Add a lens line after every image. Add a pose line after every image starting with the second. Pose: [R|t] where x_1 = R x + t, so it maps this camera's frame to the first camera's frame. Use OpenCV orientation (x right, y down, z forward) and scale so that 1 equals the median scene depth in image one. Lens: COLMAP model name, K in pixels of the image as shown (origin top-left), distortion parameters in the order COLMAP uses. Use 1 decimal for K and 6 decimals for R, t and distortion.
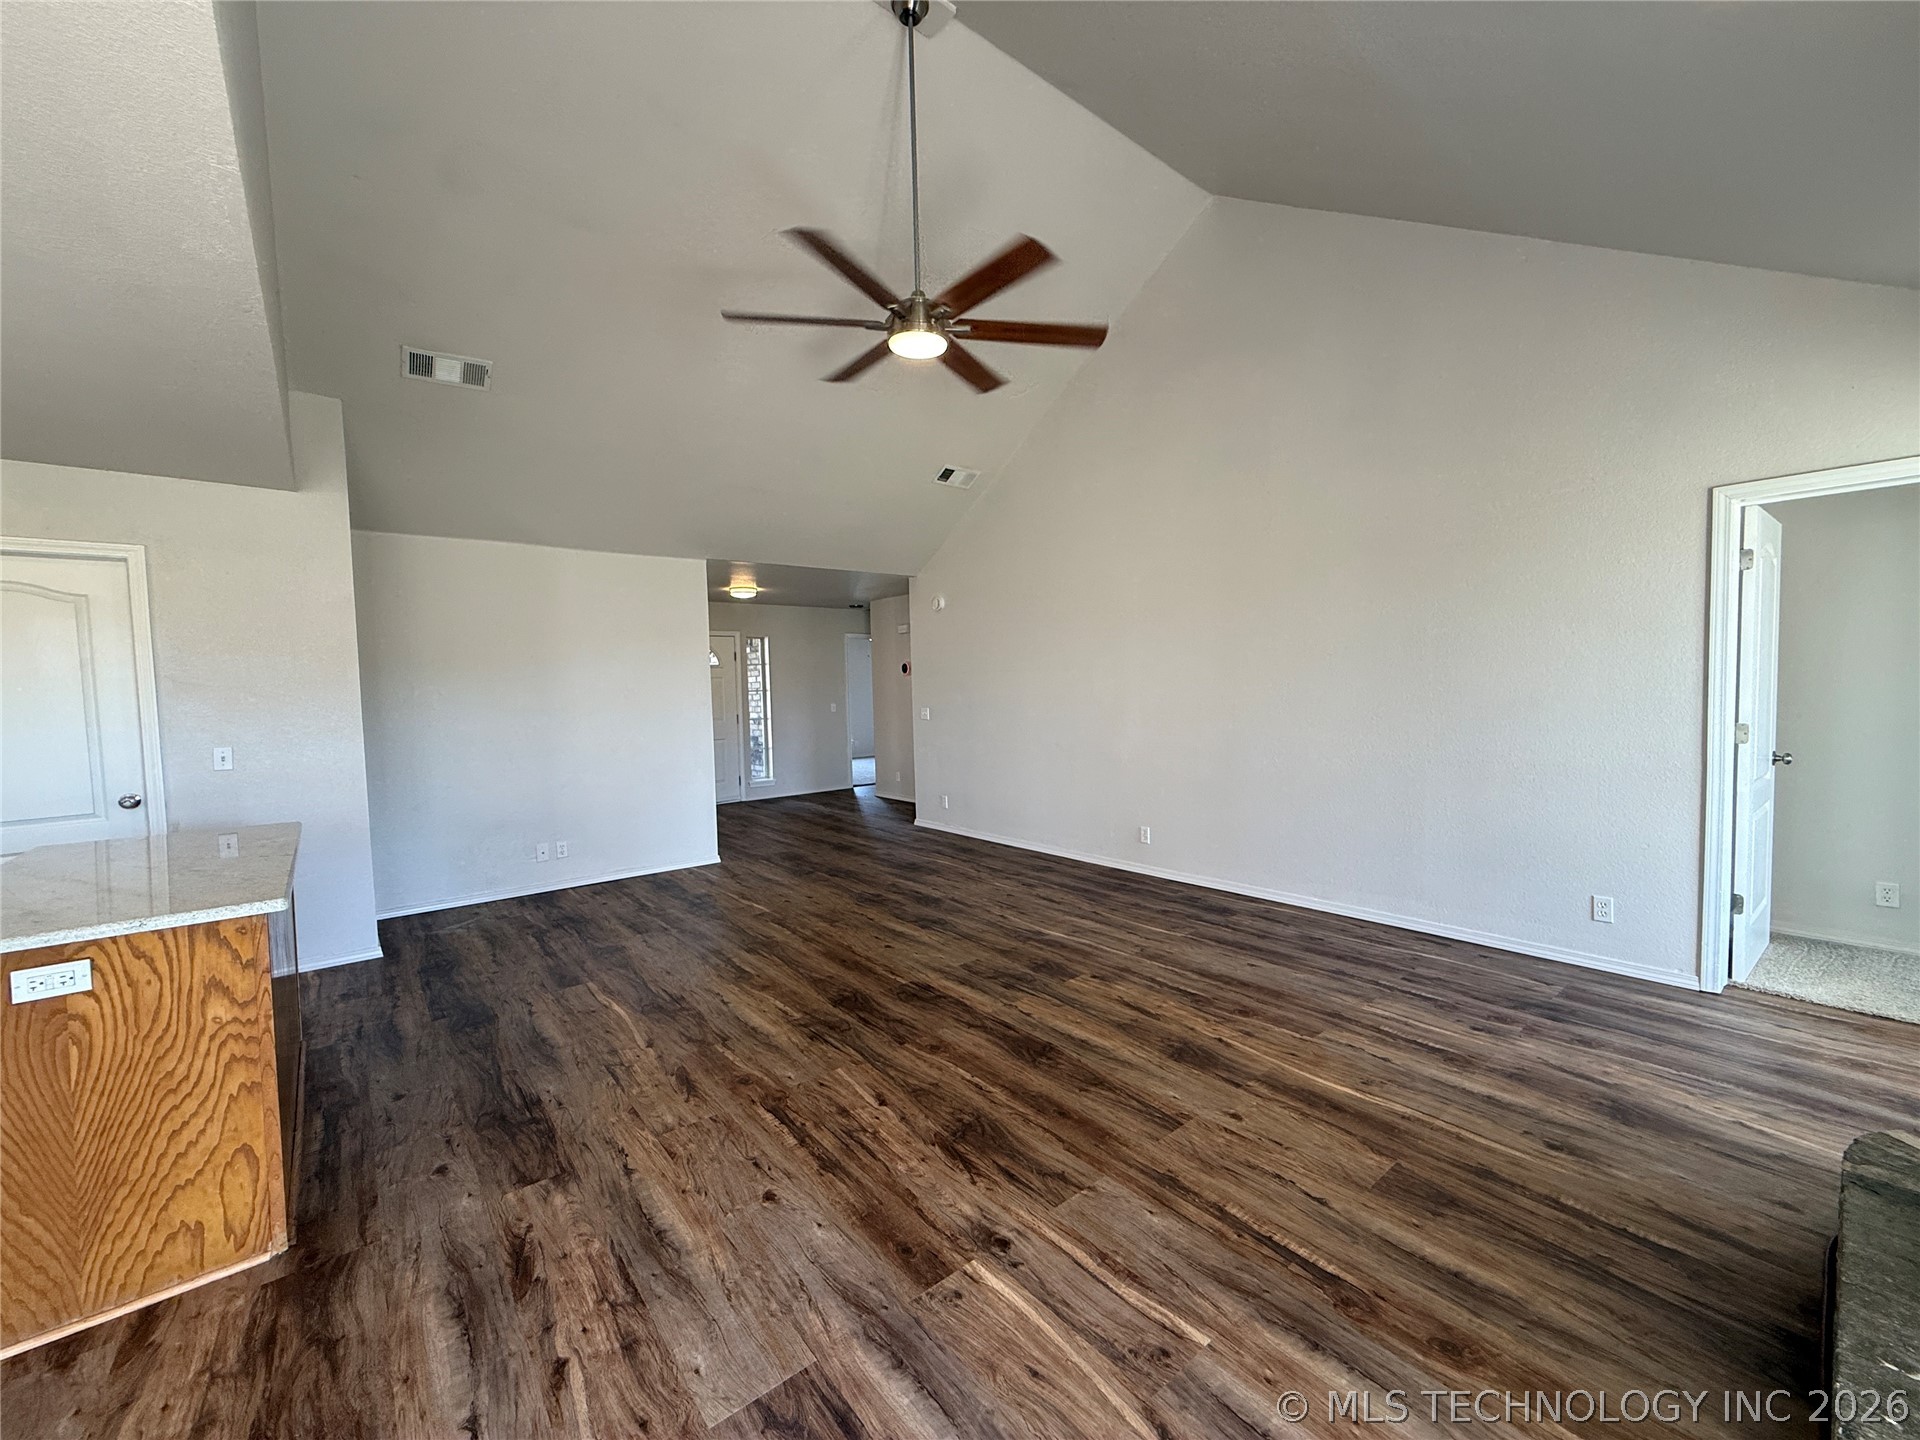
lens RADIAL K [[763.0, 0, 960.0], [0, 763.0, 720.0], [0, 0, 1]] dist [-0.001027, 0.000123]
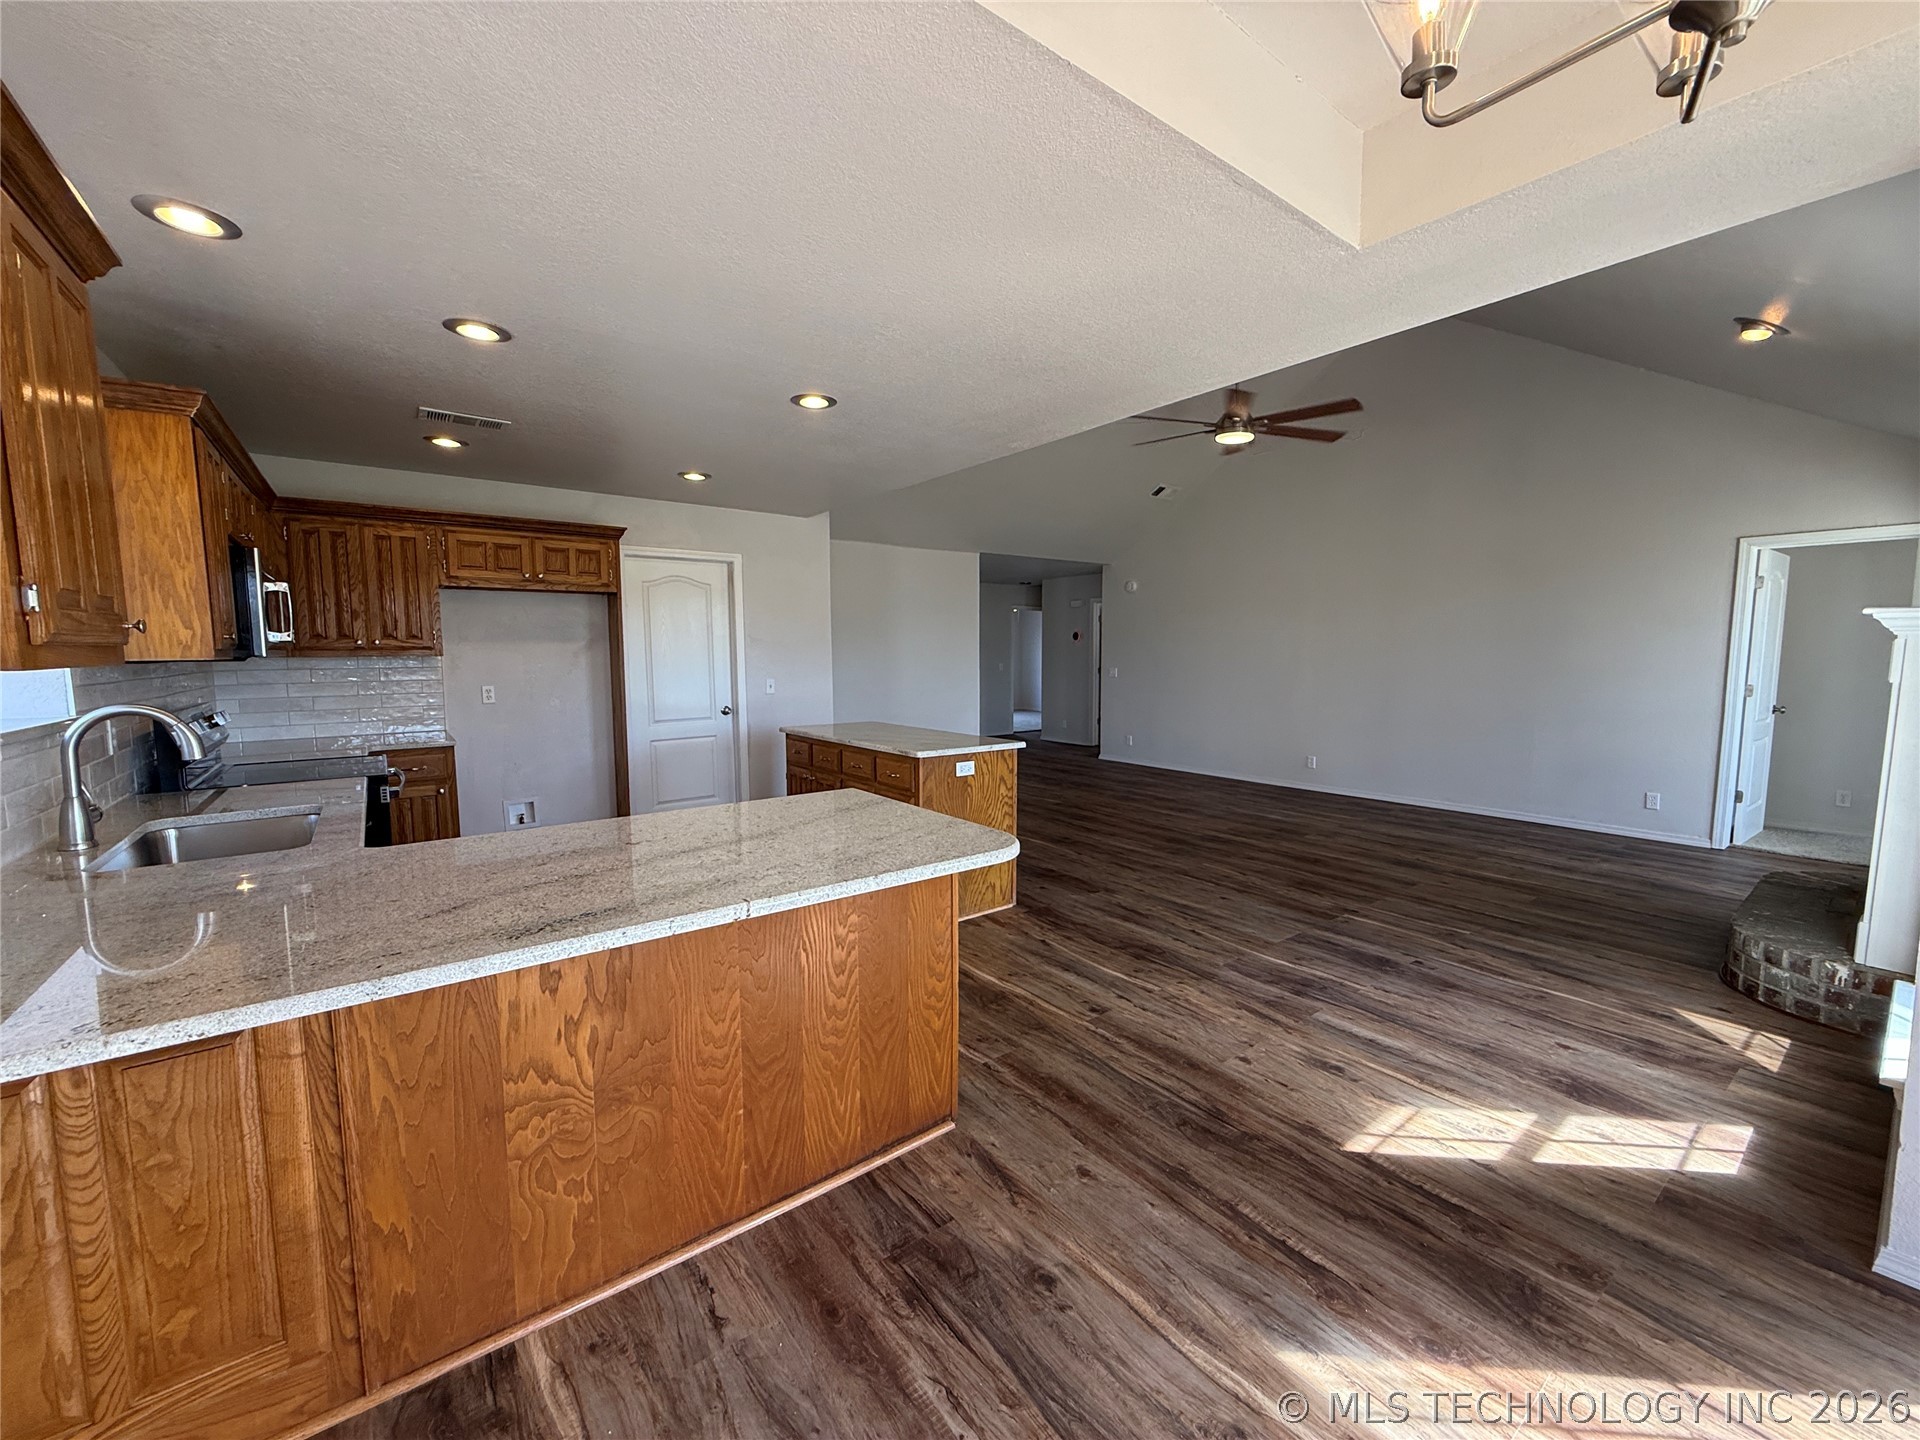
lens RADIAL K [[763.9, 0, 954.0], [0, 763.9, 722.3], [0, 0, 1]] dist [-0.001382, -0.000172]
pose [[0.998743, 0.025208, -0.043331, -0.615213], [-0.023114, 0.998572, 0.048170, 0.048422], [0.044483, -0.047108, 0.997899, -0.725747]]
